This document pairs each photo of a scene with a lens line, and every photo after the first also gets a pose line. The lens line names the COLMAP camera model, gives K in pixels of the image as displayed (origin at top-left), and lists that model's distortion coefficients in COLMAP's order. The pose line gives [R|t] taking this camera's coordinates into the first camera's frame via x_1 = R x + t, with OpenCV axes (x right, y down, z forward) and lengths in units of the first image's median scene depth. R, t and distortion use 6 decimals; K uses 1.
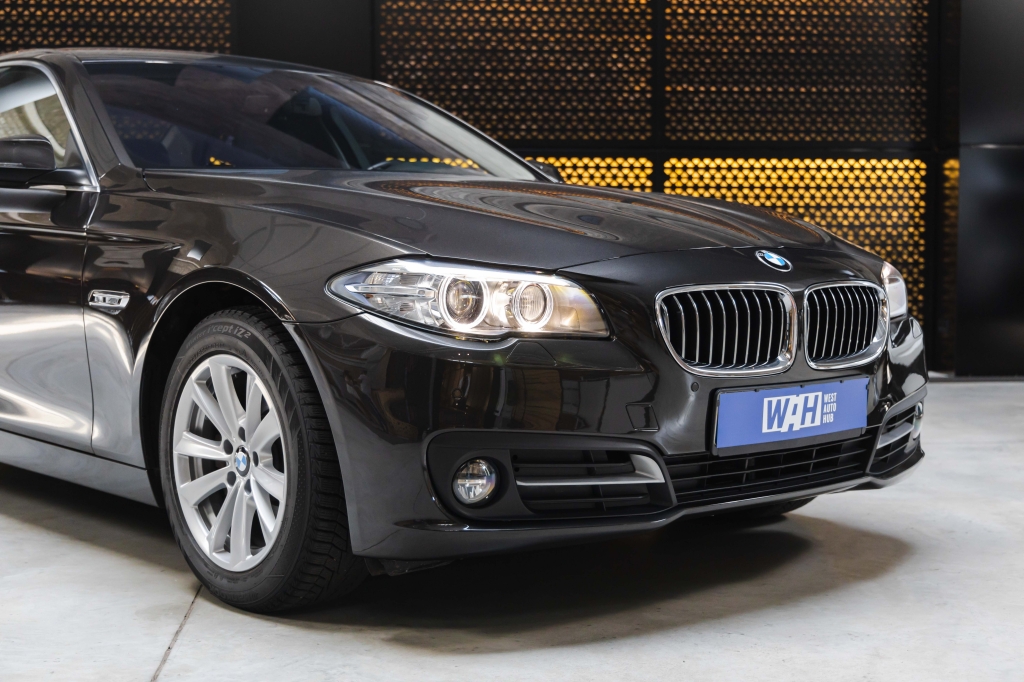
lens RADIAL K [[2268.5, 0, 512.0], [0, 2268.5, 341.0], [0, 0, 1]] dist [0.032559, 0.075778]
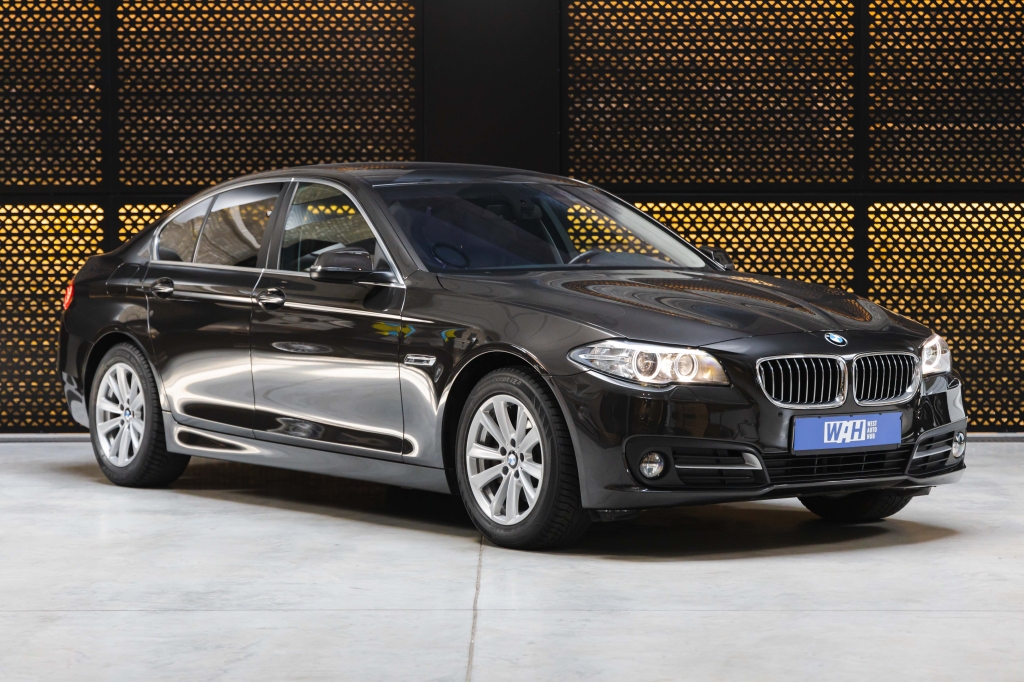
lens RADIAL K [[3286.0, 0, 515.0], [0, 3286.0, 272.3], [0, 0, 1]] dist [0.093373, 0.765141]
pose [[0.997852, 0.002388, -0.065458, 0.039994], [-0.004963, 0.999219, -0.039213, 0.010708], [0.065313, 0.039454, 0.997085, -1.415414]]
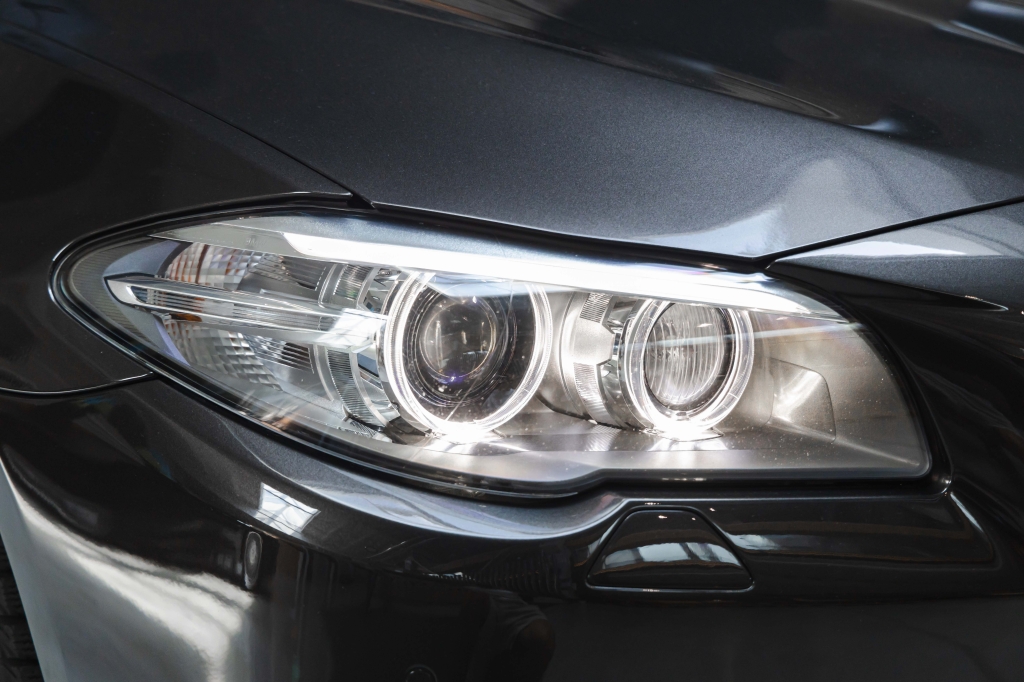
lens RADIAL K [[2117.8, 0, 512.0], [0, 2117.8, 341.0], [0, 0, 1]] dist [0.089384, 0.352485]
pose [[0.998878, 0.034122, -0.032845, -0.005500], [-0.033167, 0.999023, 0.029218, -0.025508], [0.033809, -0.028096, 0.999033, 0.651408]]
